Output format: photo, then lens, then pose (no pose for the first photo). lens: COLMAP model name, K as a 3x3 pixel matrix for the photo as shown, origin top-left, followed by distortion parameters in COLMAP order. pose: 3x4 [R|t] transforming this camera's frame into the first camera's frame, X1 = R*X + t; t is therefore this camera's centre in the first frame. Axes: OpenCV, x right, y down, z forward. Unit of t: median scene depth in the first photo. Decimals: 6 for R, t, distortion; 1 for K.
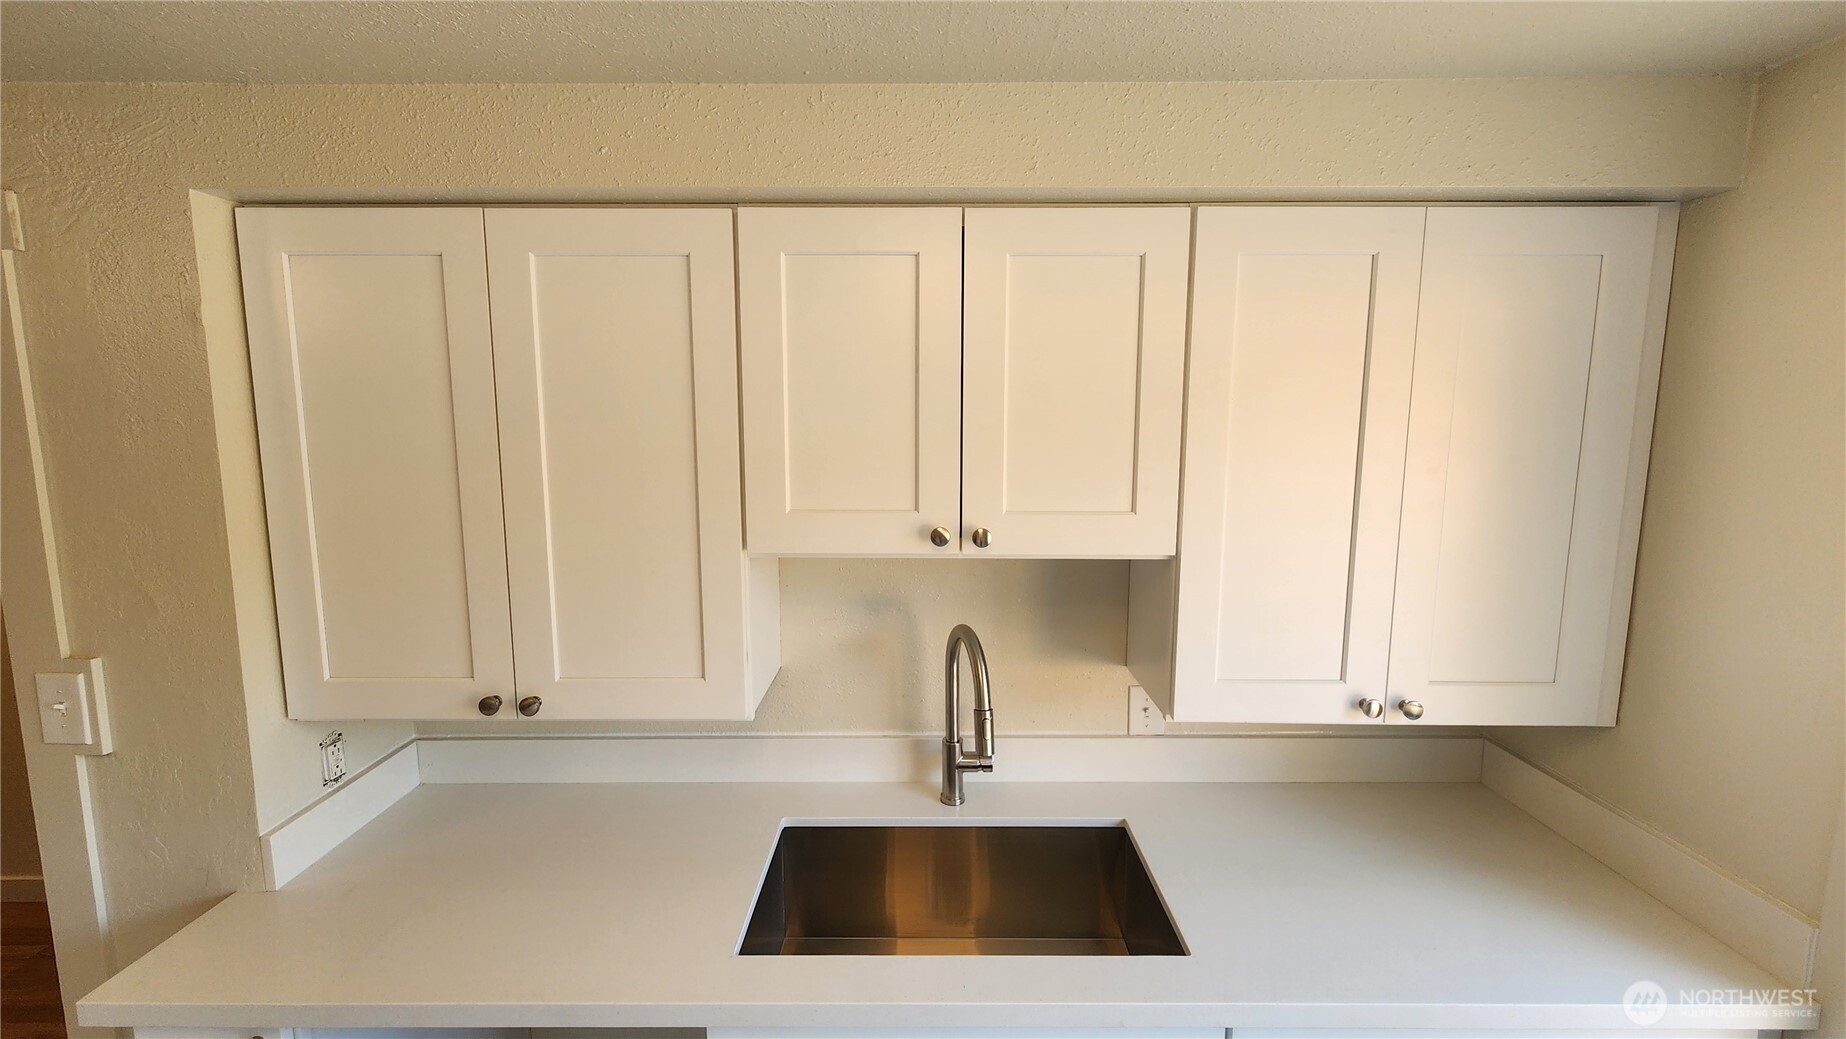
lens RADIAL K [[759.1, 0, 924.1], [0, 759.1, 508.5], [0, 0, 1]] dist [0.001778, -0.000286]
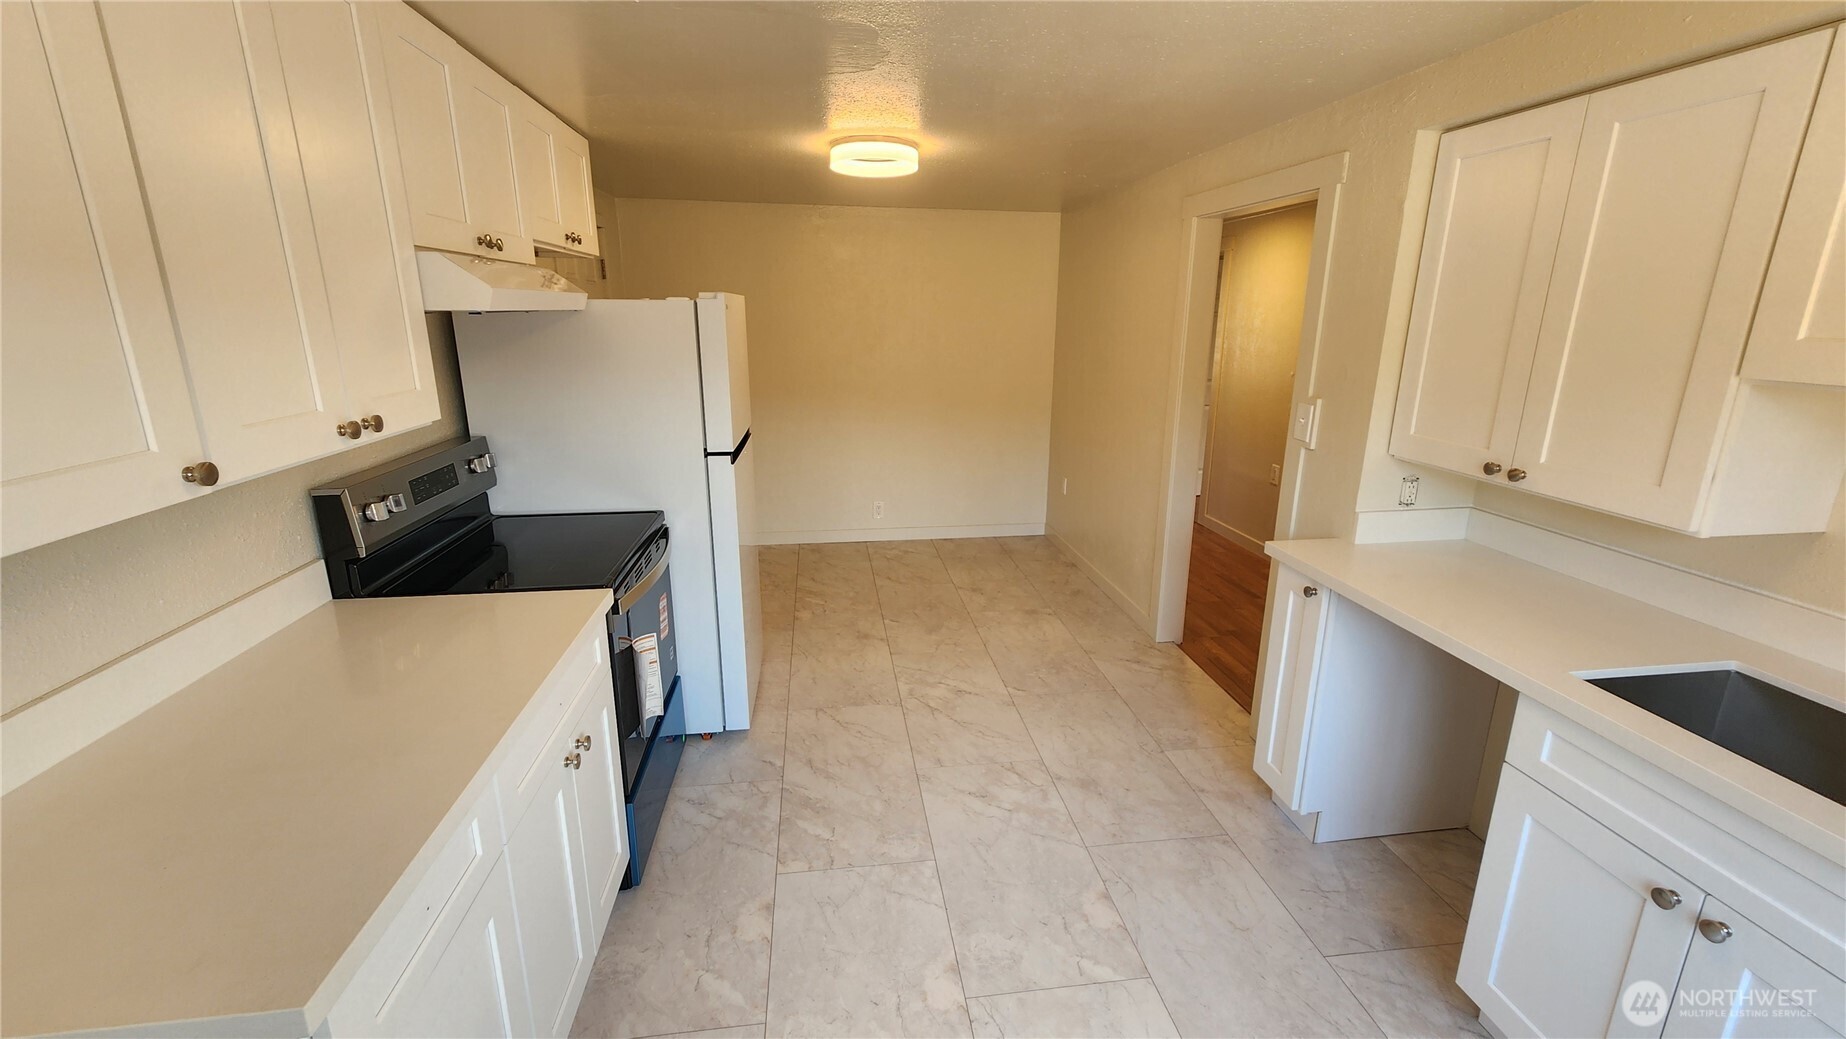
lens RADIAL K [[759.1, 0, 927.4], [0, 759.1, 514.5], [0, 0, 1]] dist [0.001778, -0.000286]
pose [[0.149814, 0.259201, -0.954133, 0.697110], [-0.121903, 0.962504, 0.242335, 0.130096], [0.981170, 0.080007, 0.175794, -0.309505]]
